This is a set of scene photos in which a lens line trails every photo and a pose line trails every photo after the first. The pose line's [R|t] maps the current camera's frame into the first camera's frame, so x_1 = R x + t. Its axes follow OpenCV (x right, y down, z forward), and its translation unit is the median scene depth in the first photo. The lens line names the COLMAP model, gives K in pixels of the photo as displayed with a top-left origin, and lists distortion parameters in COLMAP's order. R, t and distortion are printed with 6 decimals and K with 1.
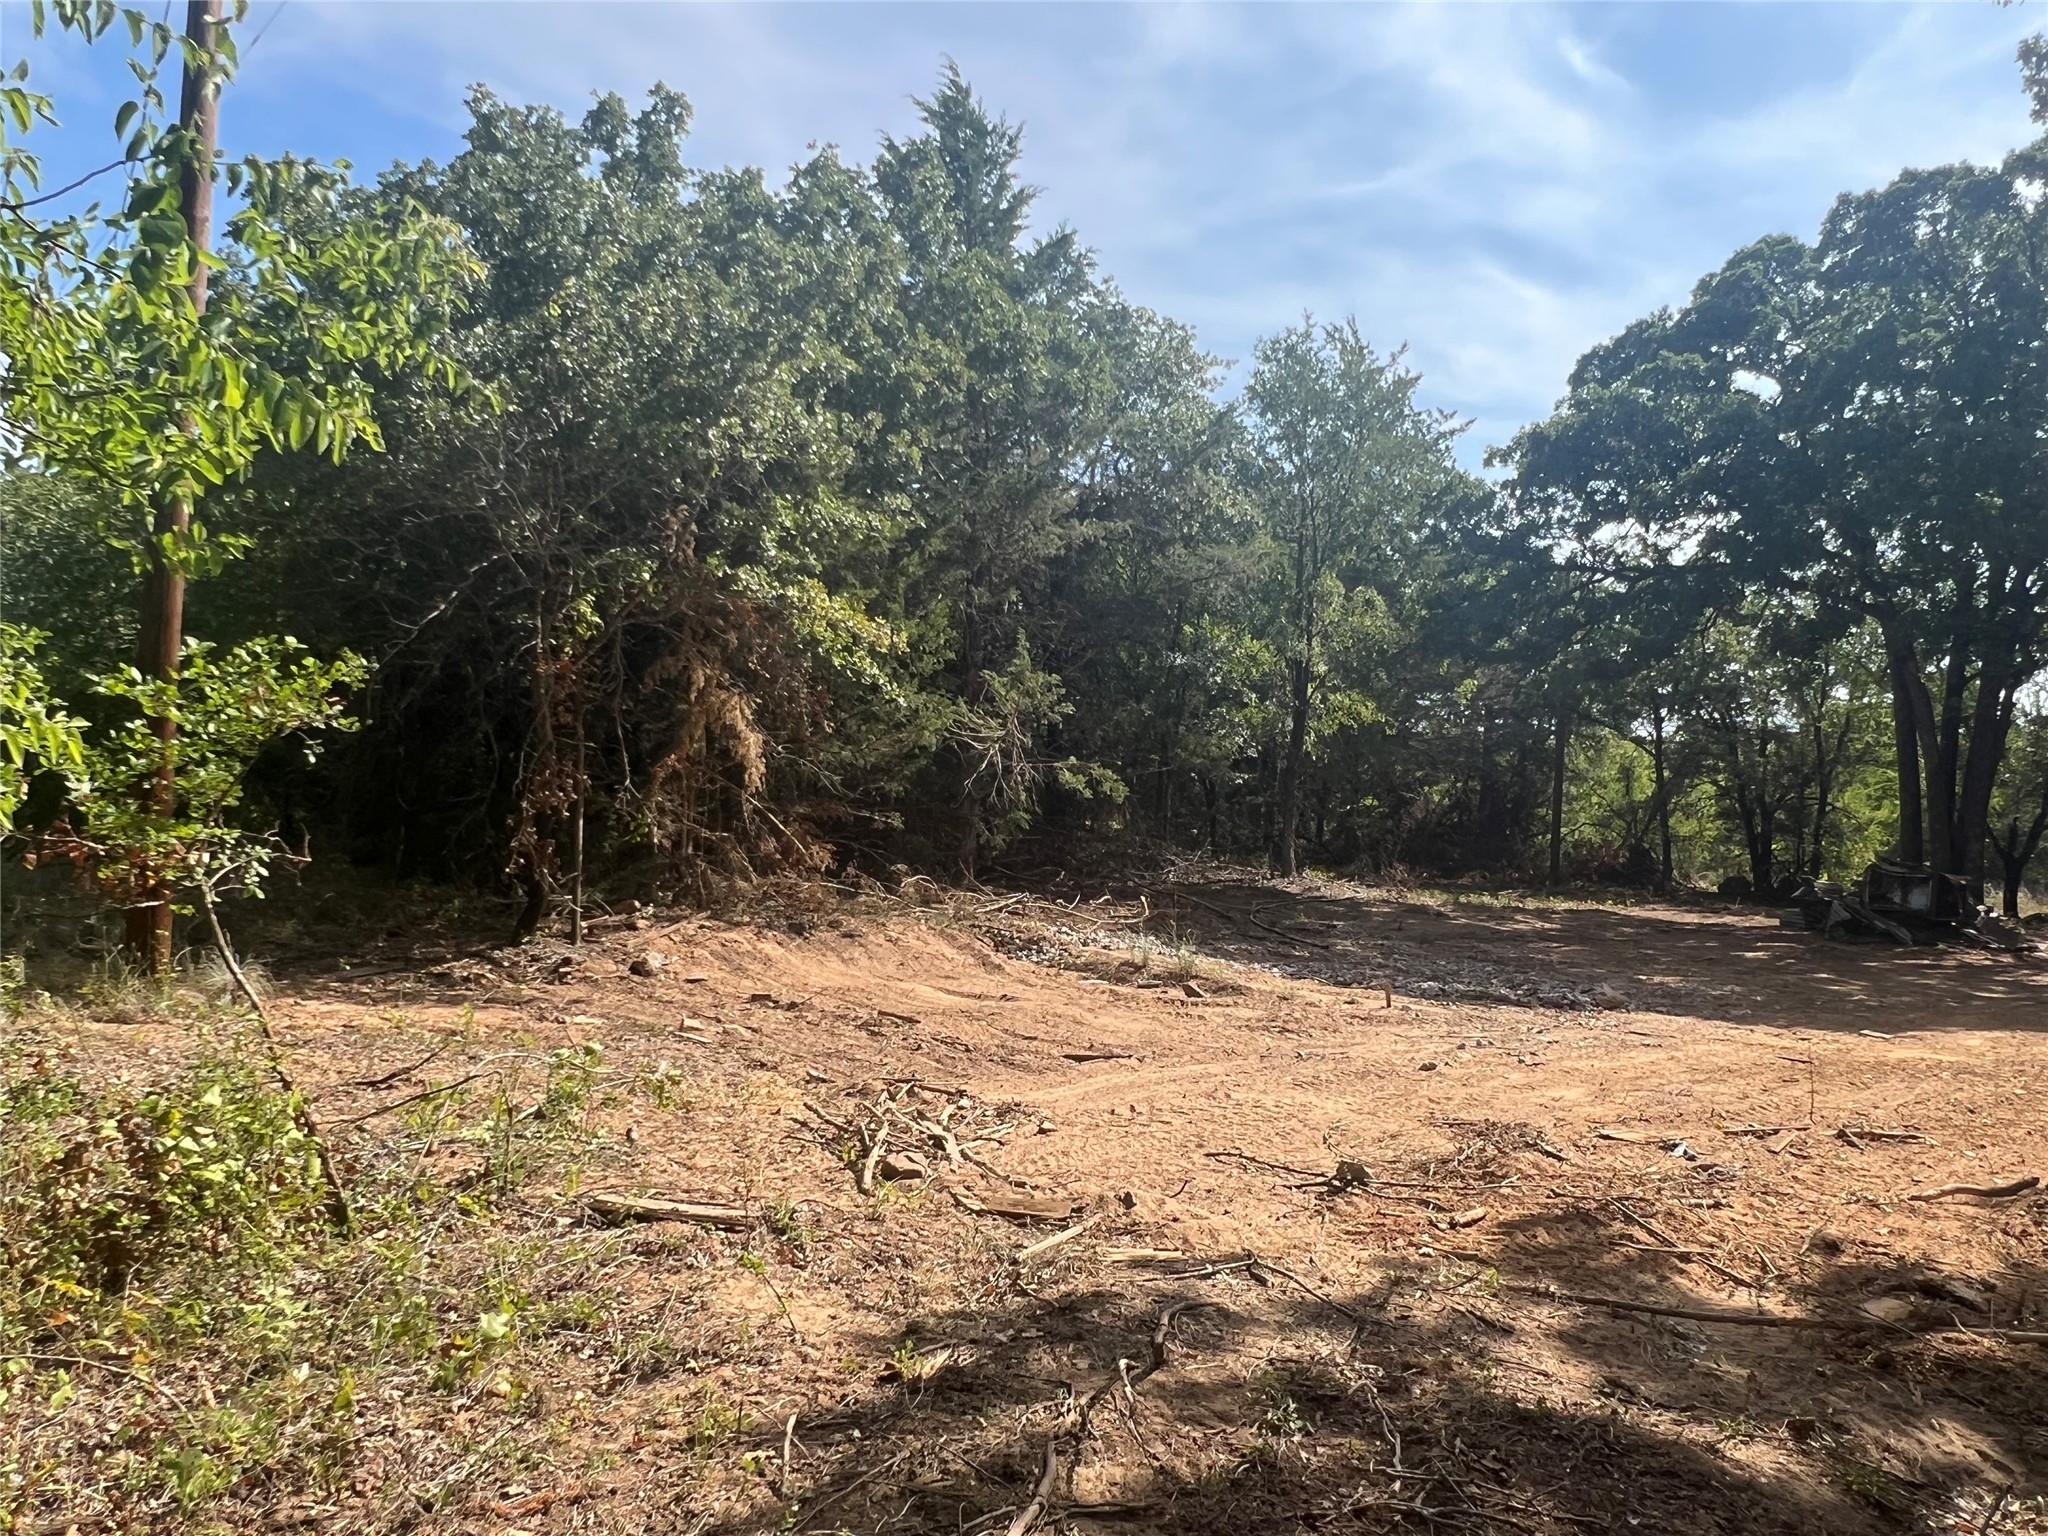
lens RADIAL K [[1478.4, 0, 1022.3], [0, 1478.4, 770.0], [0, 0, 1]] dist [0.000763, 0.000320]
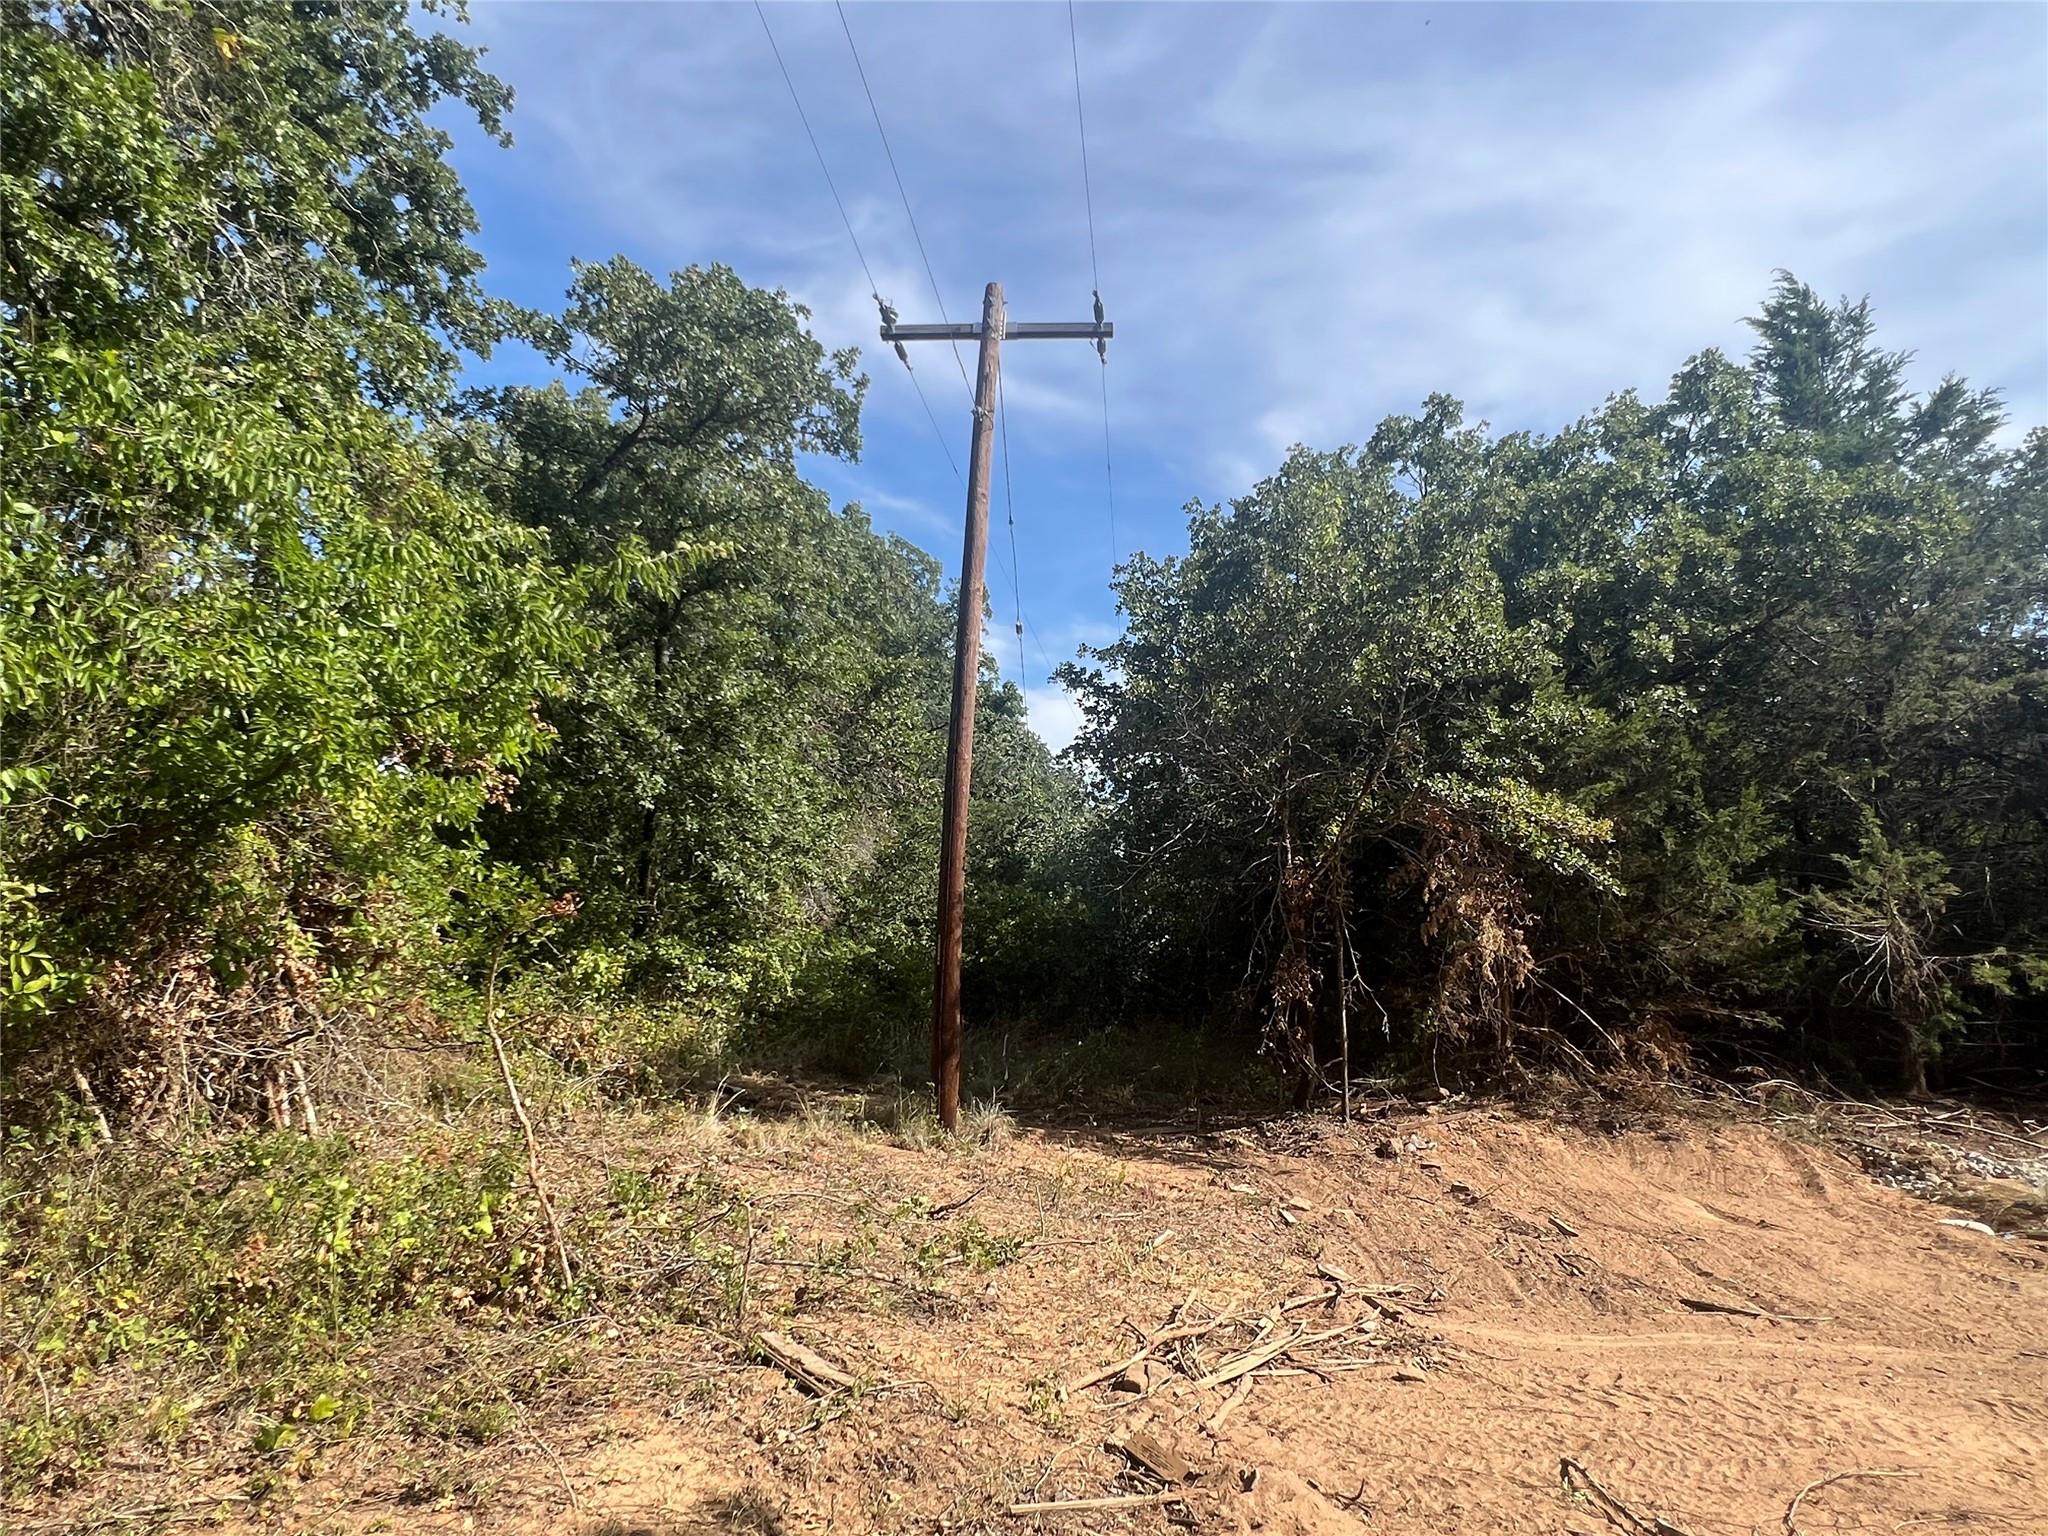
lens RADIAL K [[1166.4, 0, 1023.7], [0, 1166.4, 767.1], [0, 0, 1]] dist [-0.003435, 0.000167]
pose [[0.692318, -0.135796, -0.708700, 0.162779], [0.006960, 0.983344, -0.181623, 0.008463], [0.721559, 0.120809, 0.681731, 0.145406]]
